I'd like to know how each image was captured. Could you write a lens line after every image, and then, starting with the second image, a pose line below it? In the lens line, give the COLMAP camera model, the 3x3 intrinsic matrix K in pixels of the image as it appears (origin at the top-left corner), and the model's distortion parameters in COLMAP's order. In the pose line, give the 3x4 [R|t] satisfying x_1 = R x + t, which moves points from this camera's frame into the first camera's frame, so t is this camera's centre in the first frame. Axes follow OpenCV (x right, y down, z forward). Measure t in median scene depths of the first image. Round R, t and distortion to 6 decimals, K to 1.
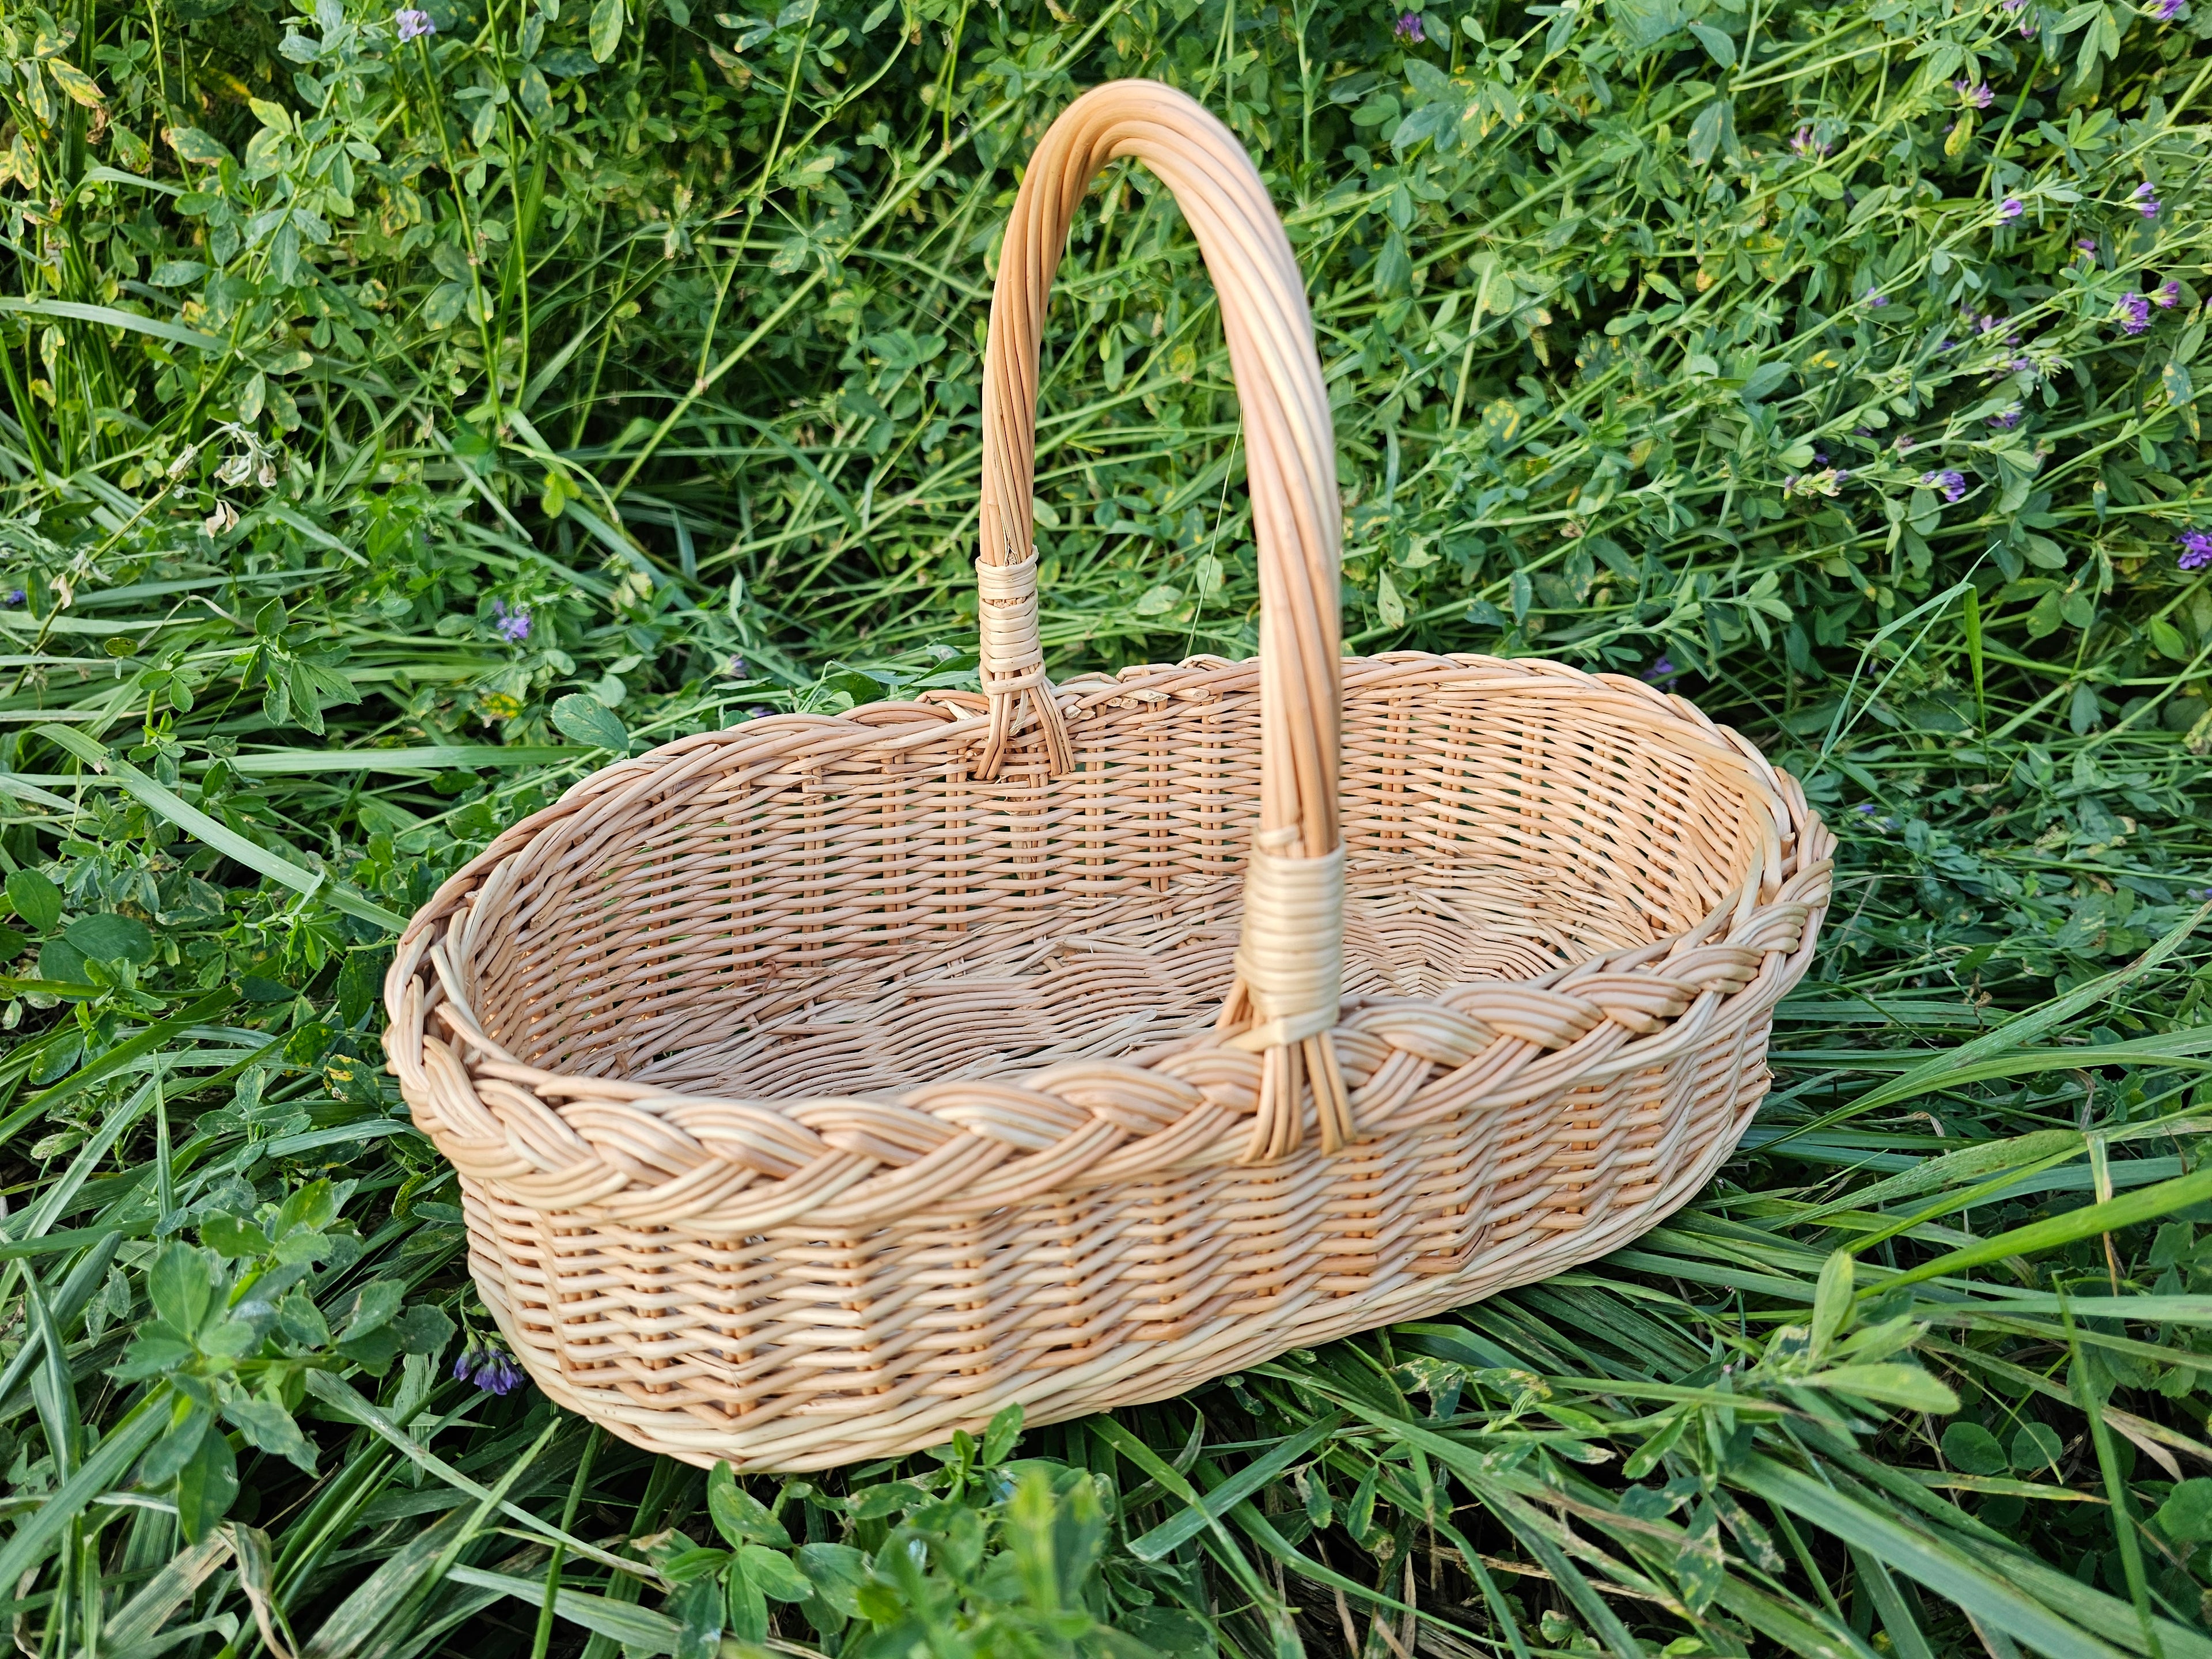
lens RADIAL K [[1438.5, 0, 1106.0], [0, 1438.5, 829.5], [0, 0, 1]] dist [0.026606, -0.055134]
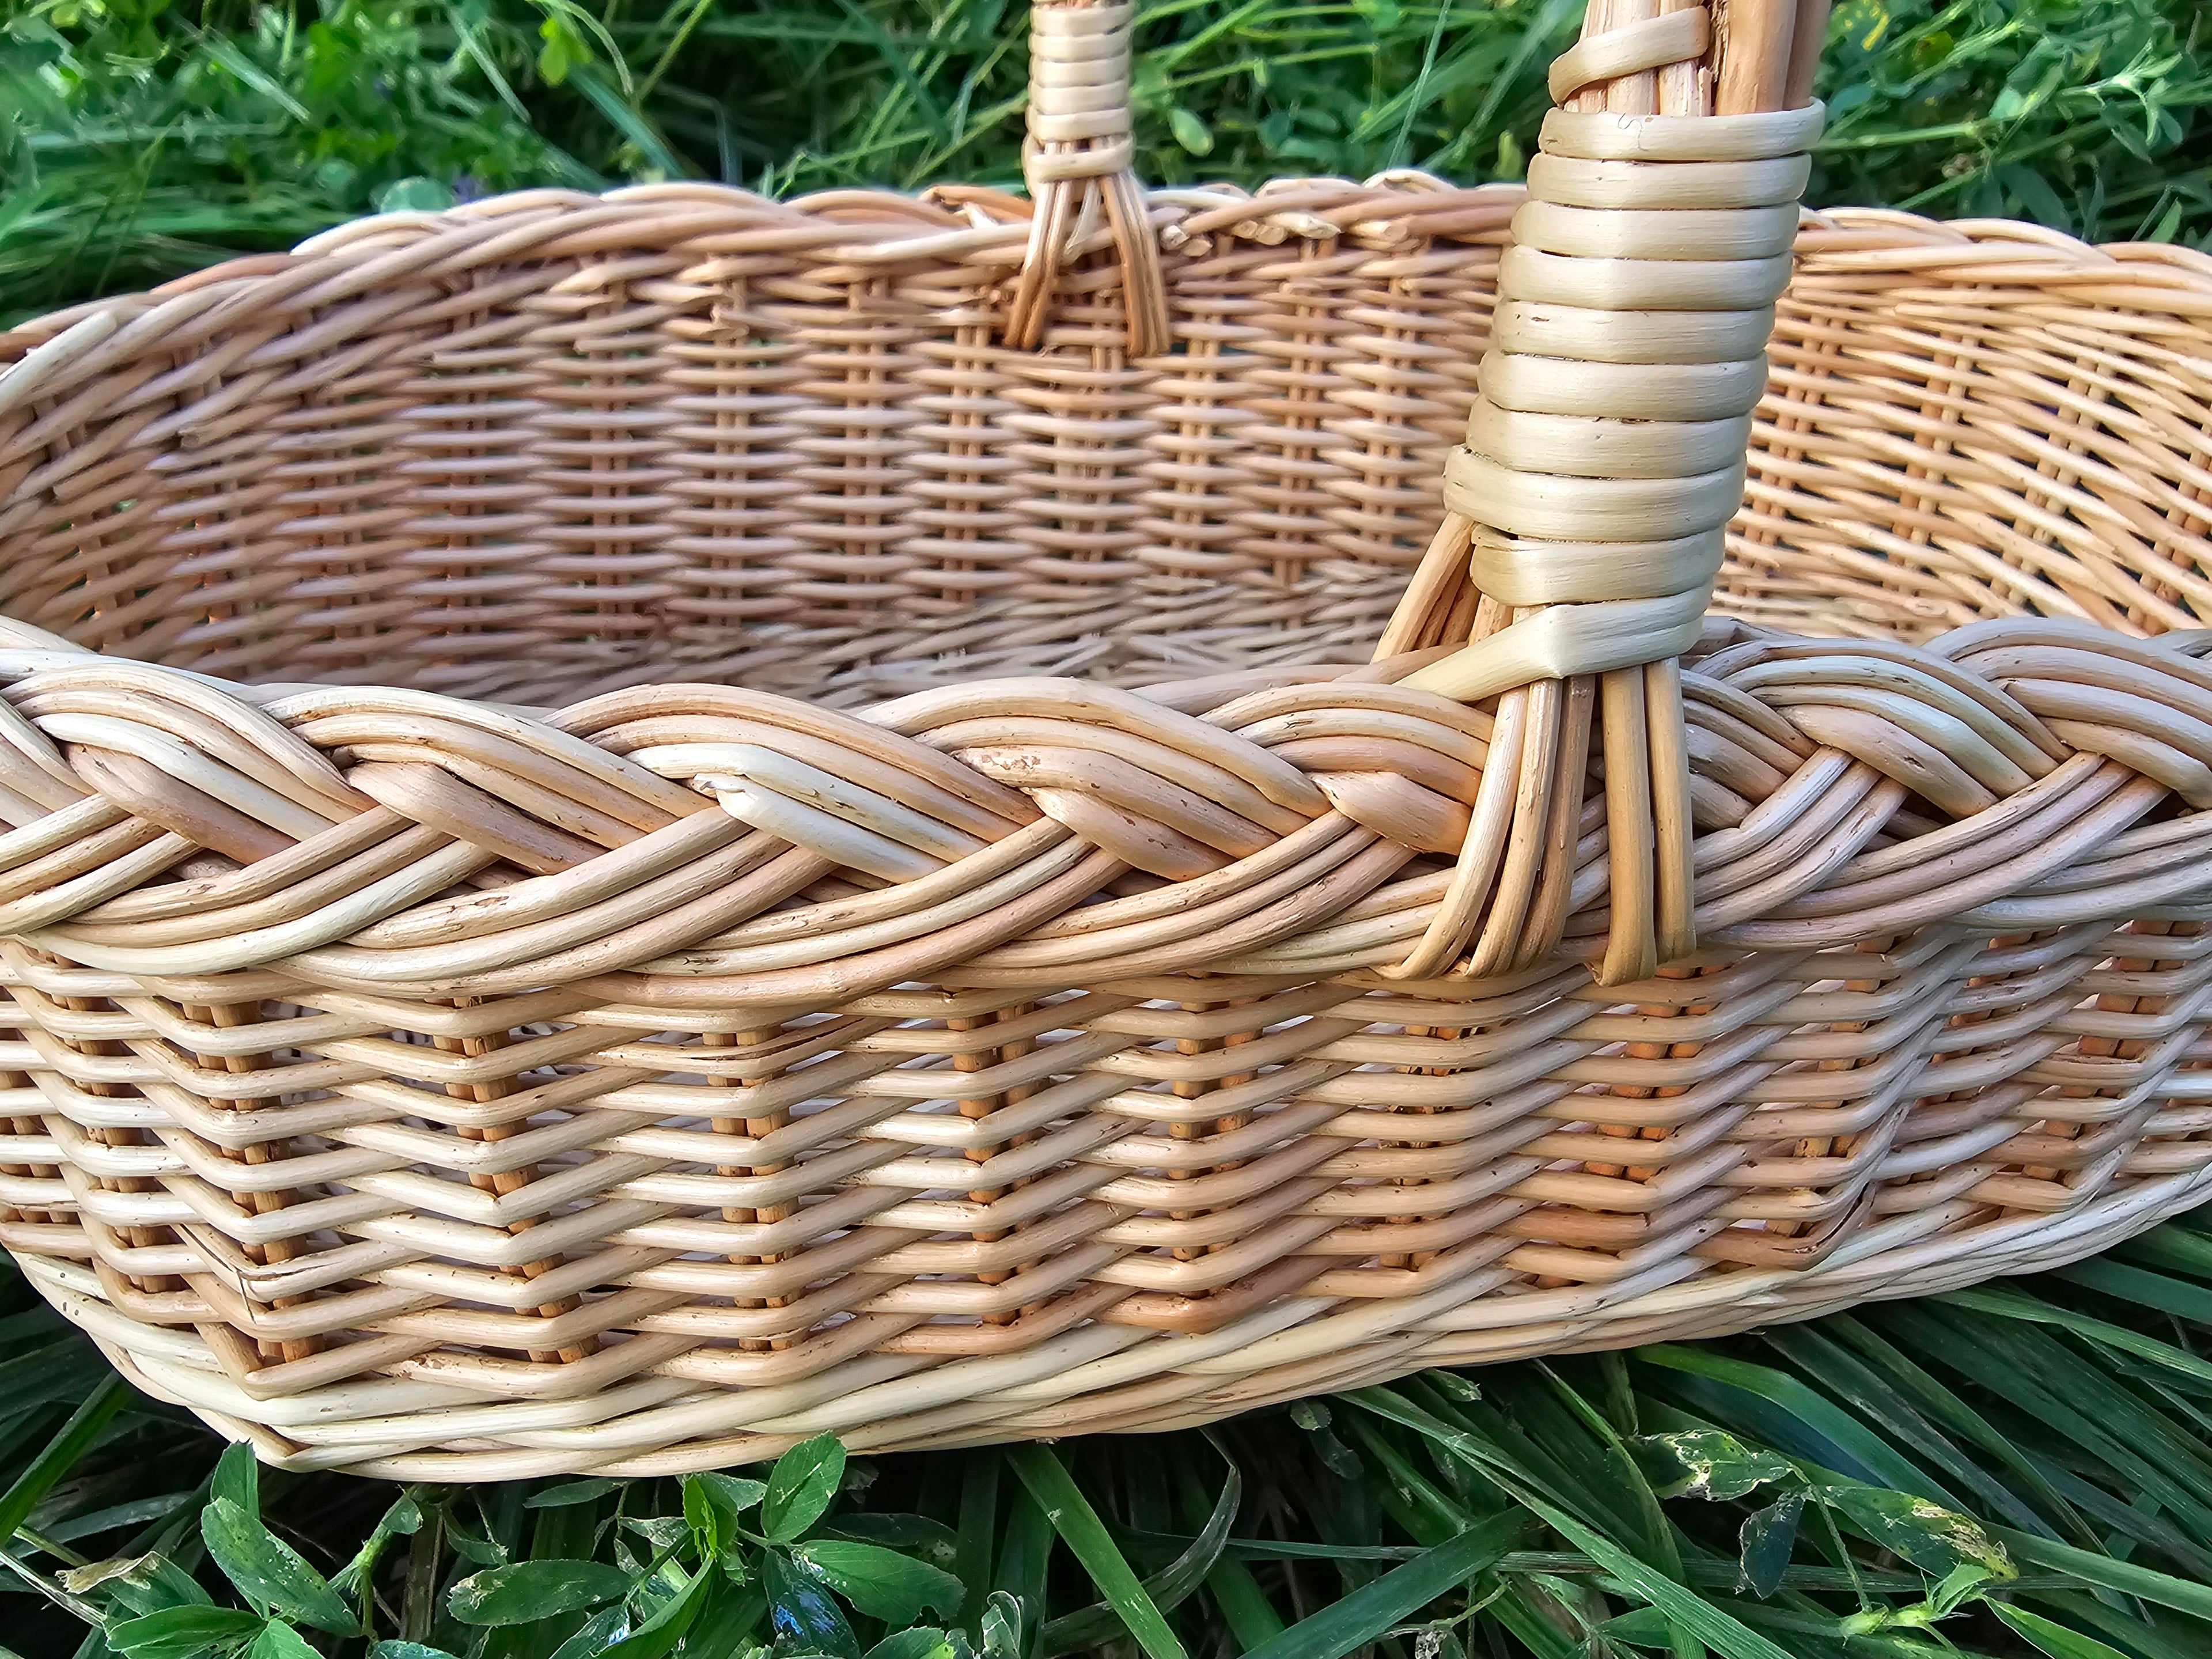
lens RADIAL K [[1438.5, 0, 1106.0], [0, 1438.5, 829.5], [0, 0, 1]] dist [0.026606, -0.055134]
pose [[0.989691, 0.115259, -0.085015, 0.035884], [-0.106190, 0.988847, 0.104429, 0.130622], [0.096103, -0.094324, 0.990892, 0.495196]]
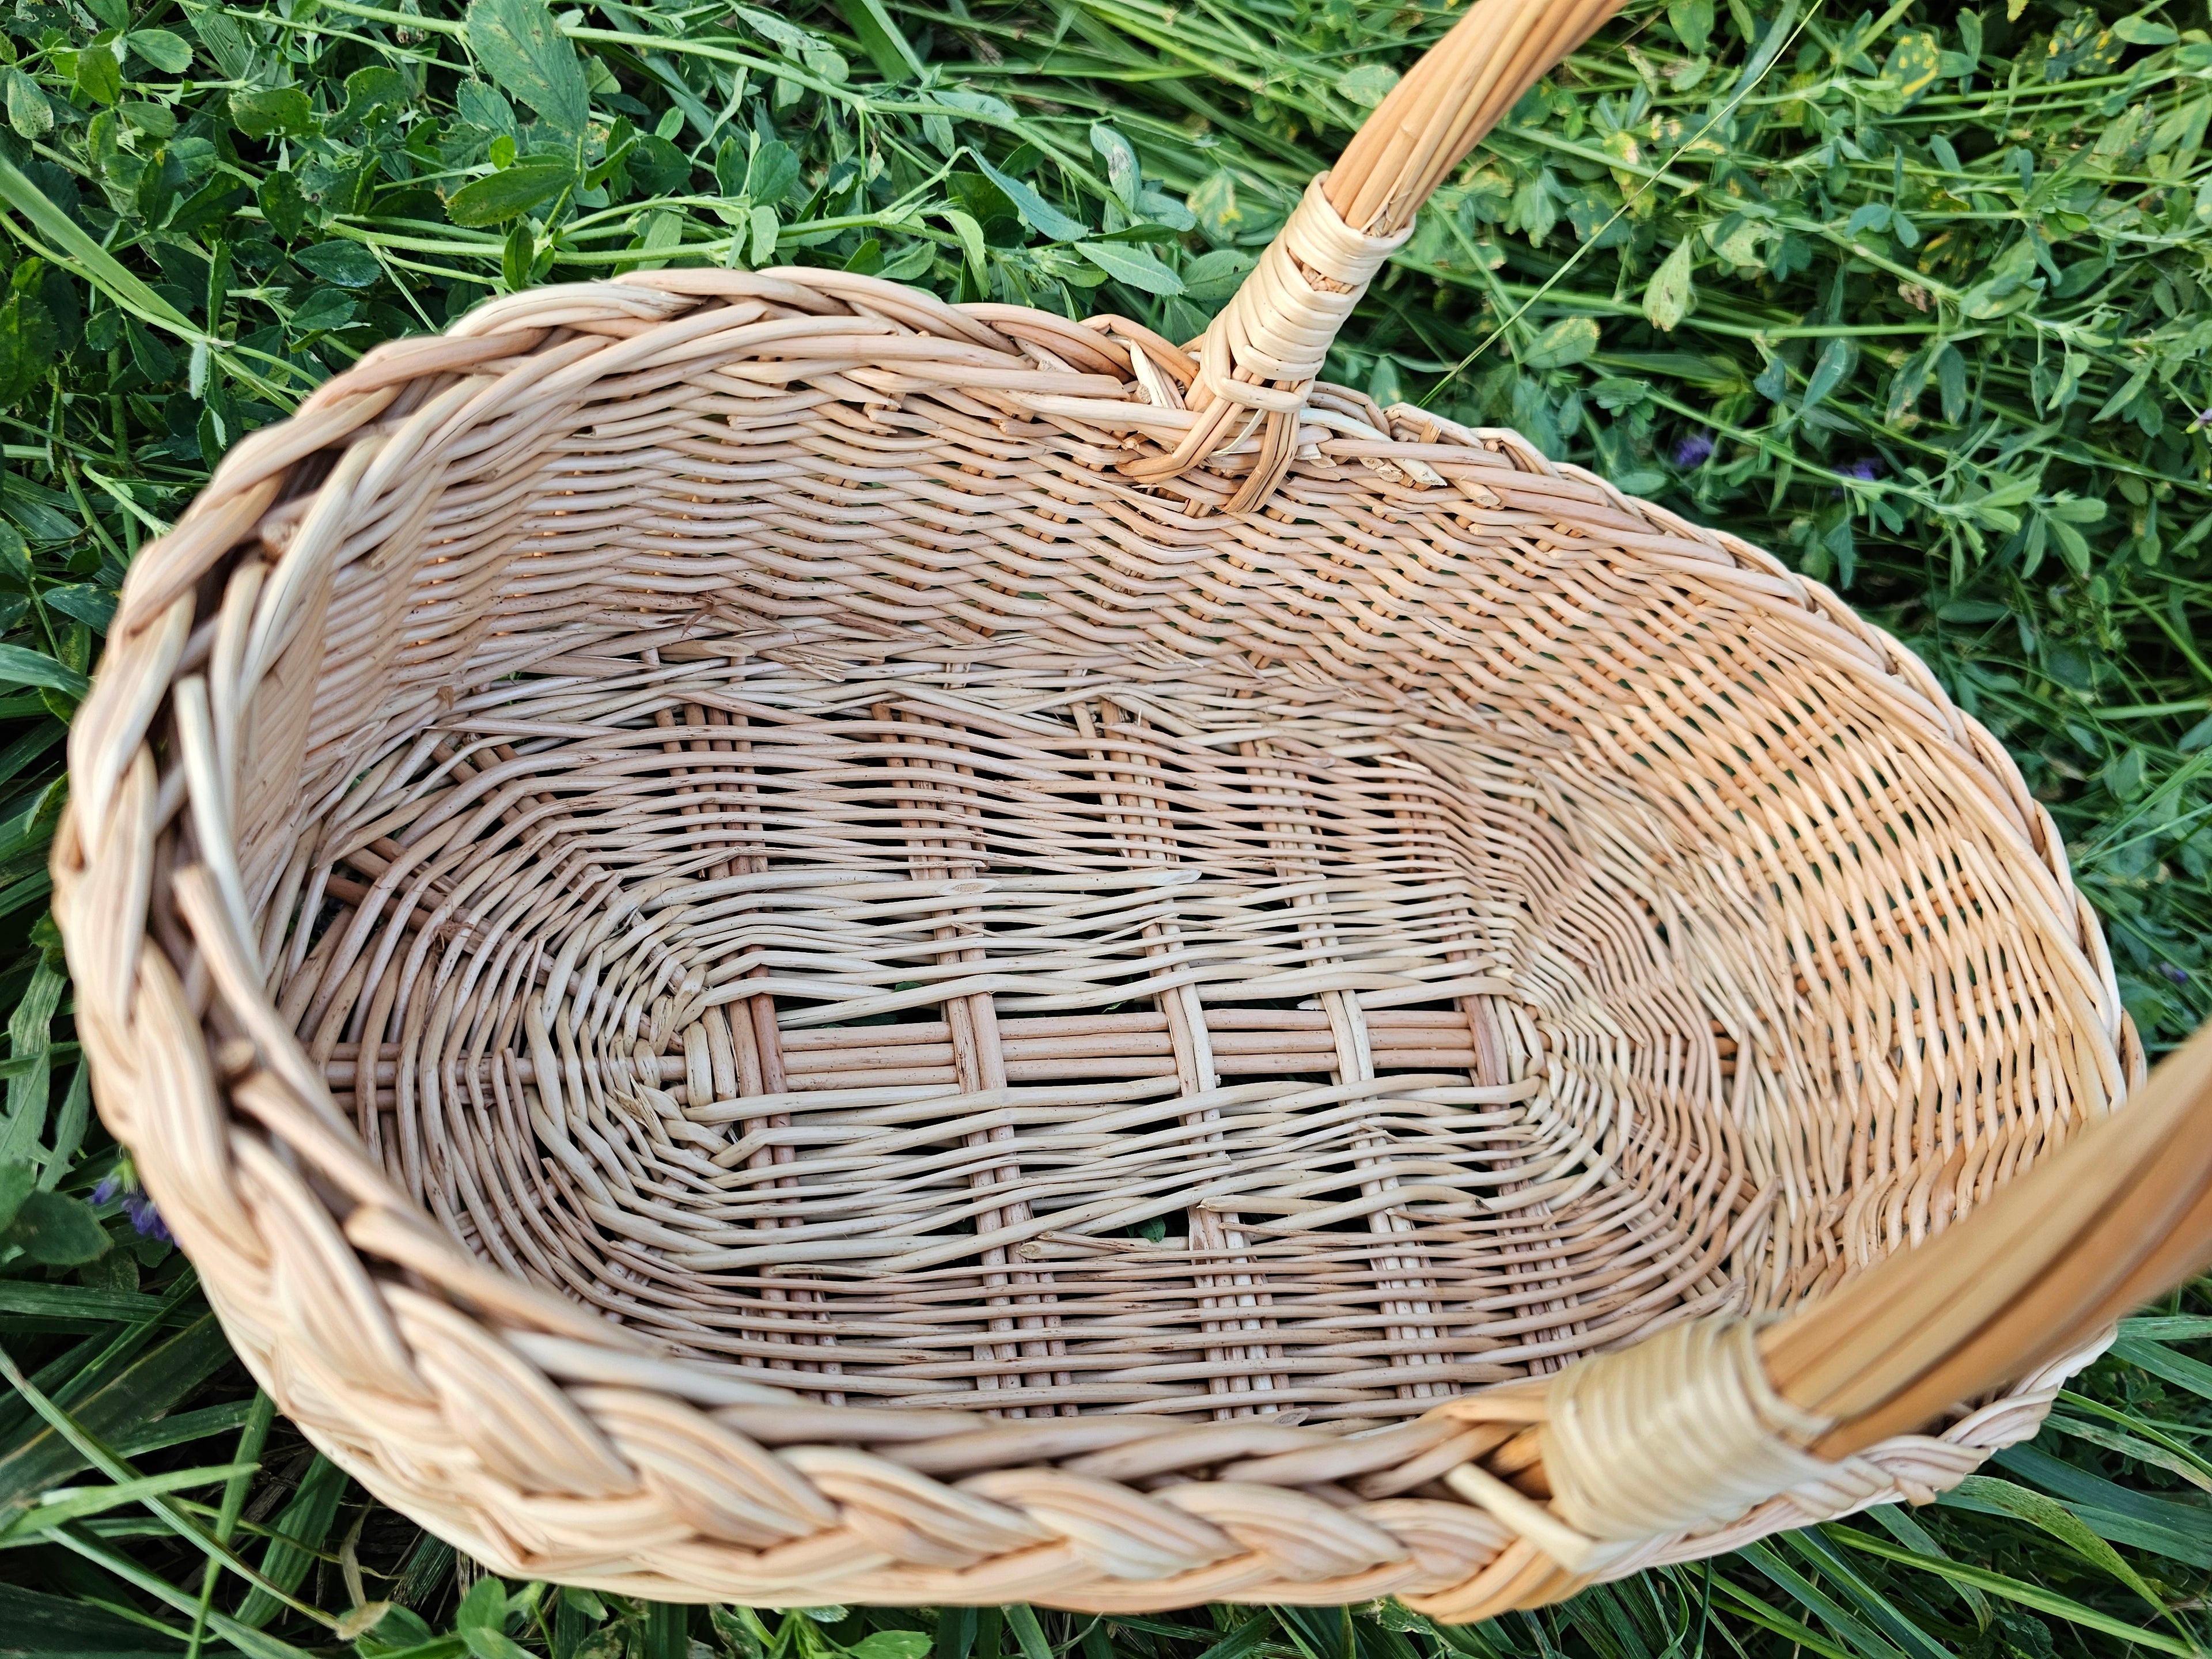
lens RADIAL K [[1438.5, 0, 1106.0], [0, 1438.5, 829.5], [0, 0, 1]] dist [0.026606, -0.055134]
pose [[0.900398, 0.353182, 0.254057, -0.265863], [-0.431834, 0.796550, 0.423116, -0.233861], [-0.052932, -0.490684, 0.869728, 0.475005]]
